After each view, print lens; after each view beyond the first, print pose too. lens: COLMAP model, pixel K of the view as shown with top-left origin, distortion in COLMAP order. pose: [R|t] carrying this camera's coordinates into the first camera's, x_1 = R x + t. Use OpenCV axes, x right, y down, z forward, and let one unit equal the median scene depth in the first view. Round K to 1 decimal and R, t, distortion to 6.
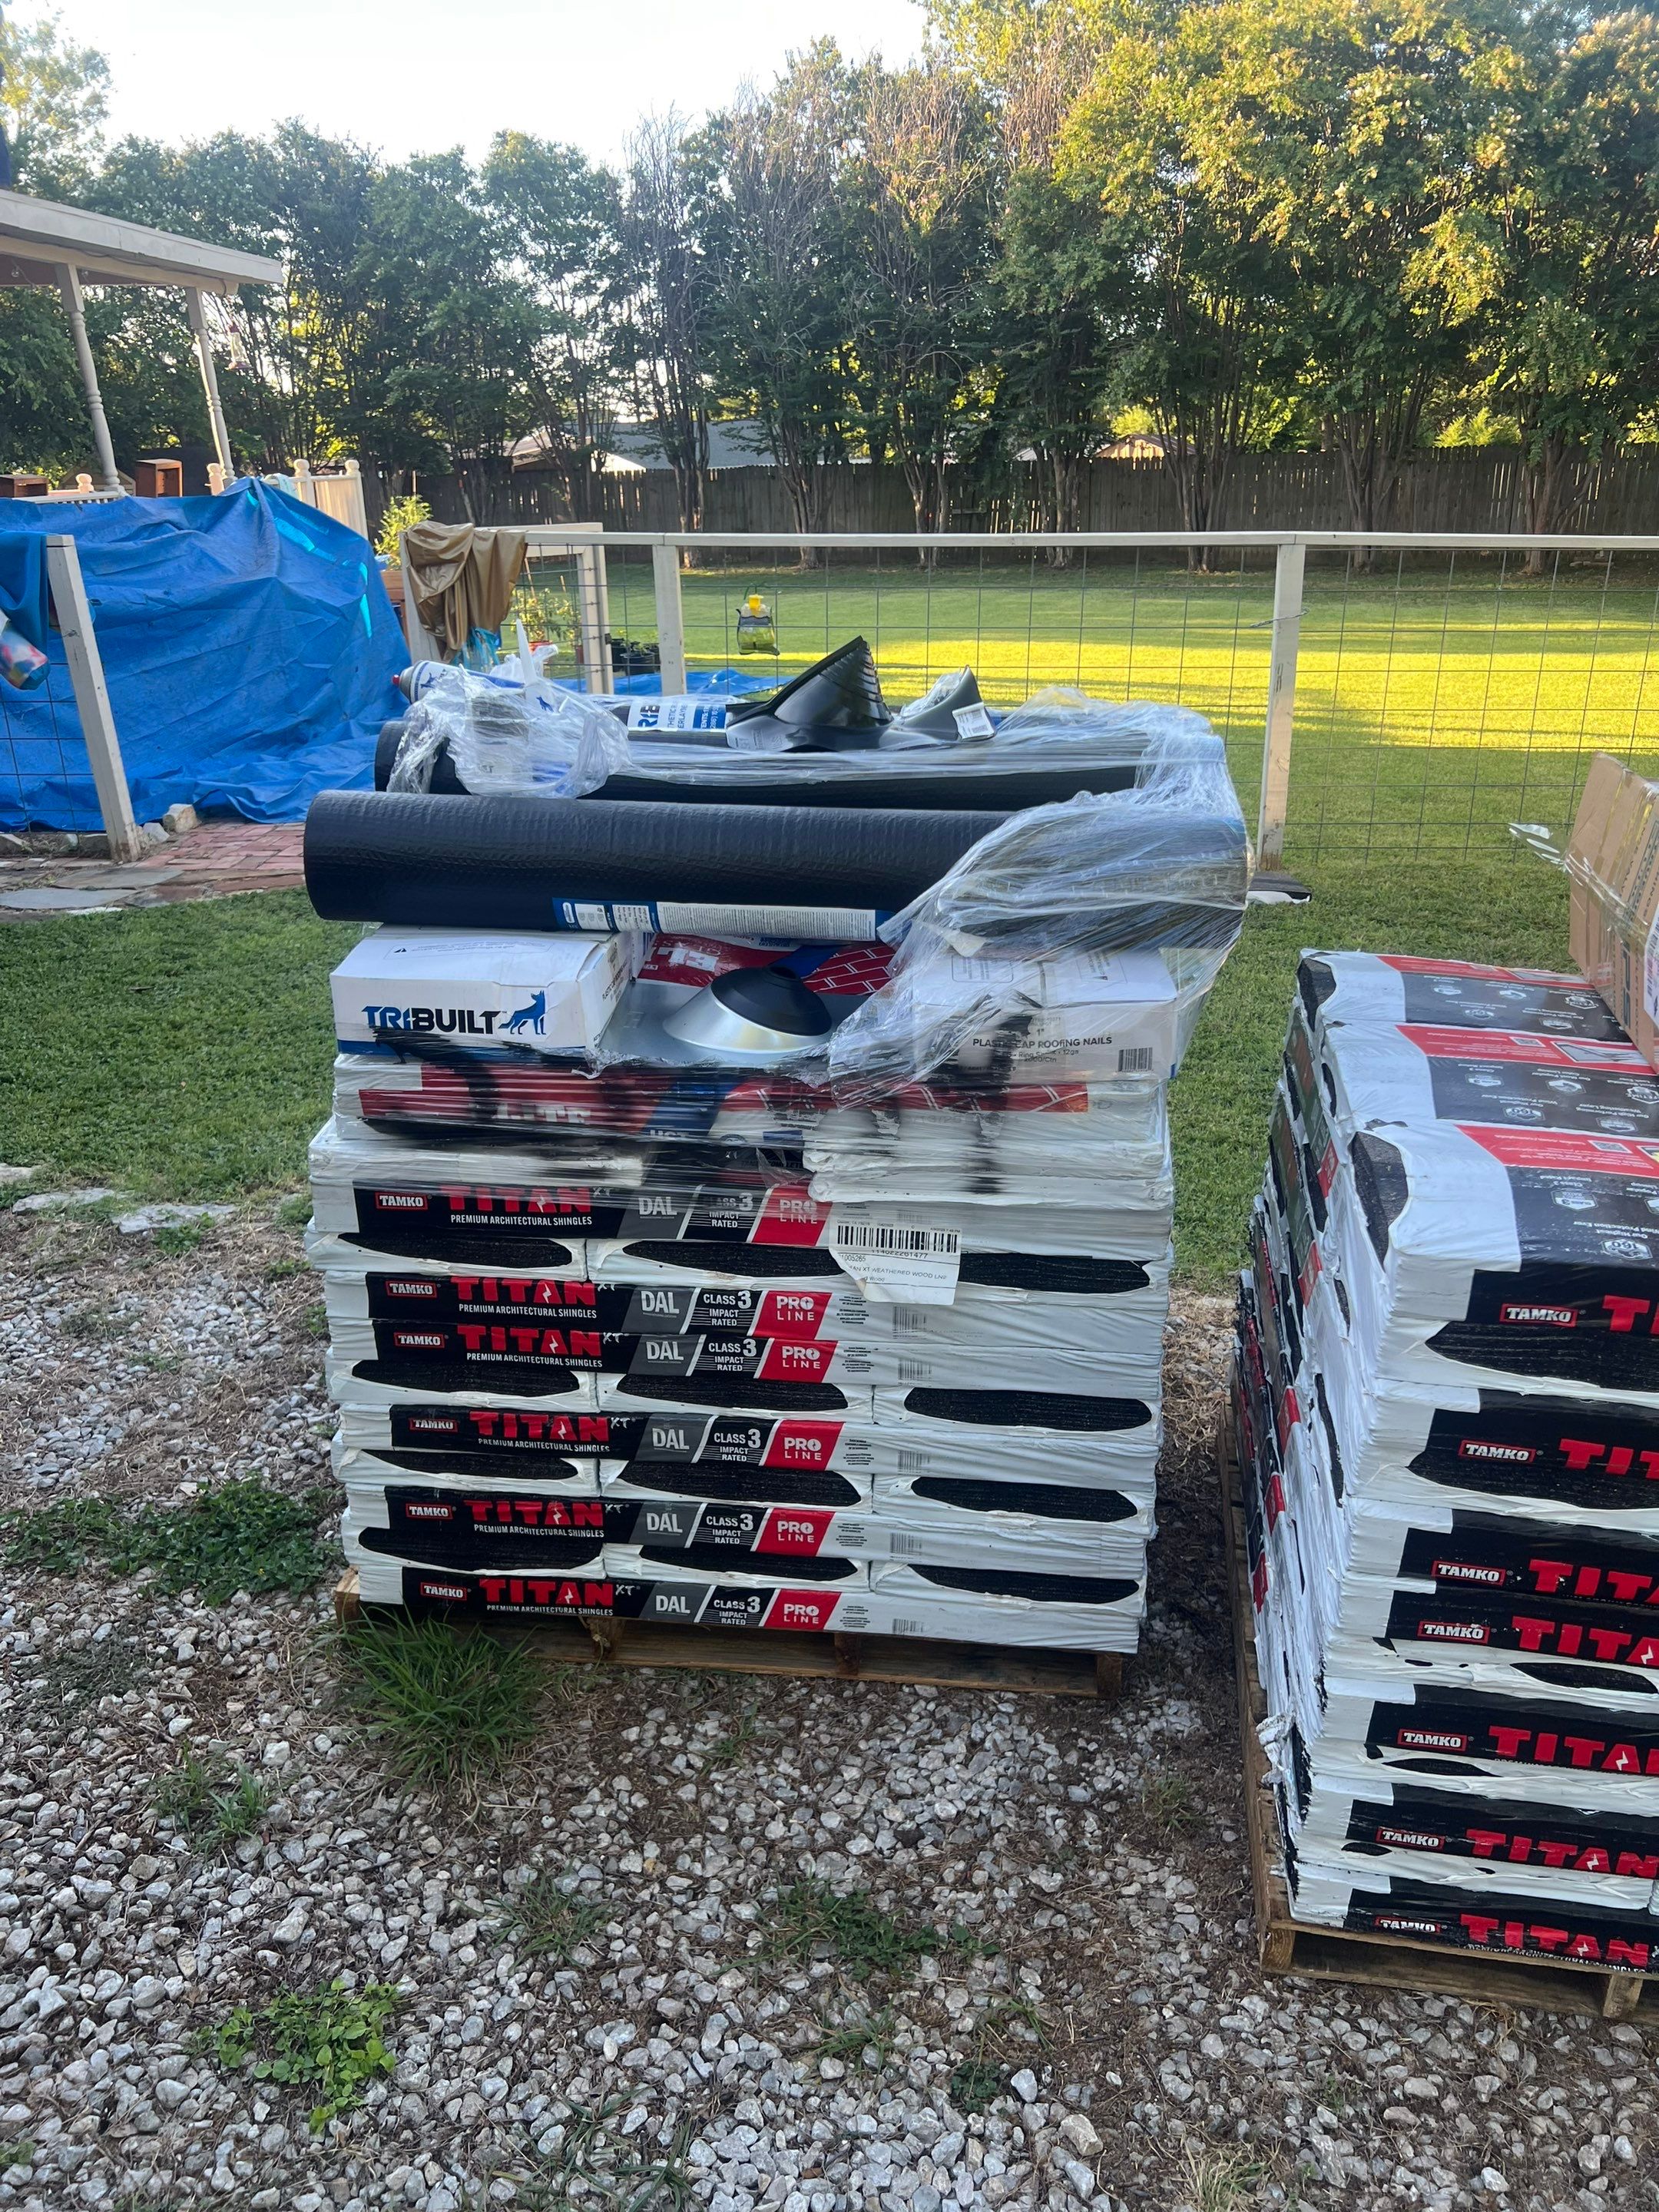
lens RADIAL K [[1758.2, 0, 831.0], [0, 1758.2, 1061.4], [0, 0, 1]] dist [0.096217, -0.059705]
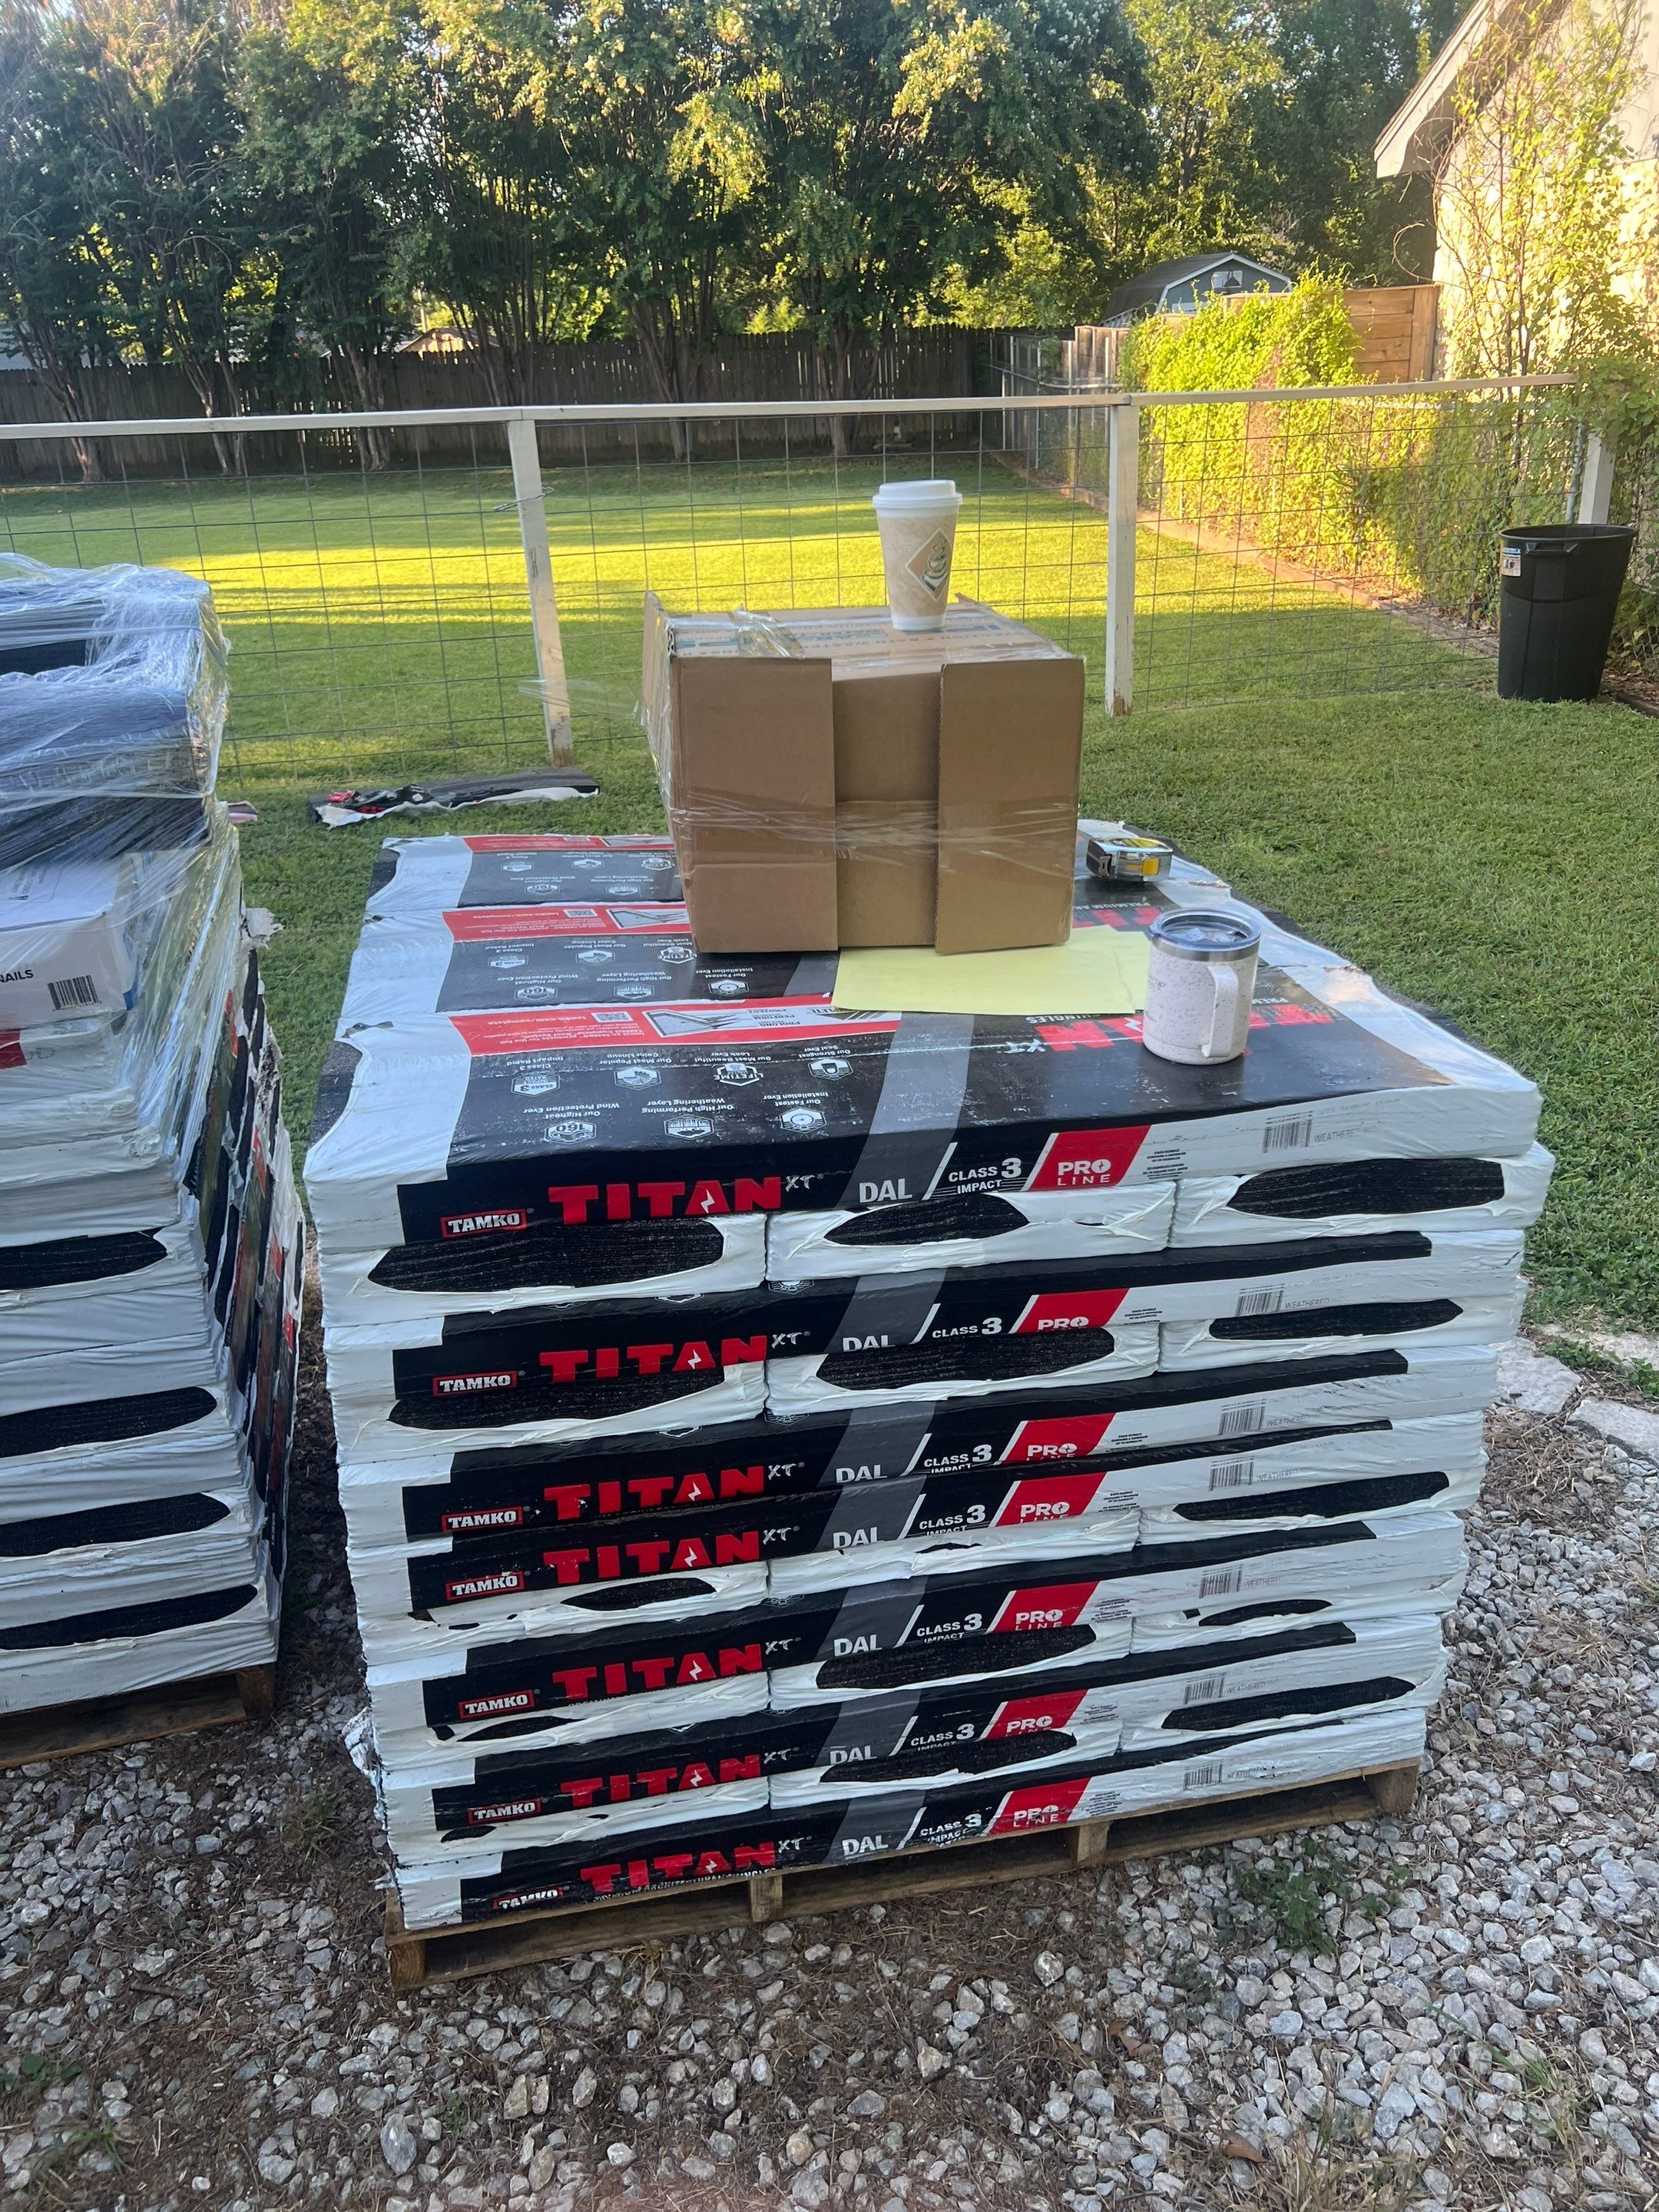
lens RADIAL K [[1758.2, 0, 831.0], [0, 1758.2, 1061.4], [0, 0, 1]] dist [0.096217, -0.059705]
pose [[0.944867, -0.153497, 0.289248, 0.247709], [0.140203, 0.987903, 0.066263, 0.023543], [-0.295920, -0.022056, 0.954958, 0.096837]]
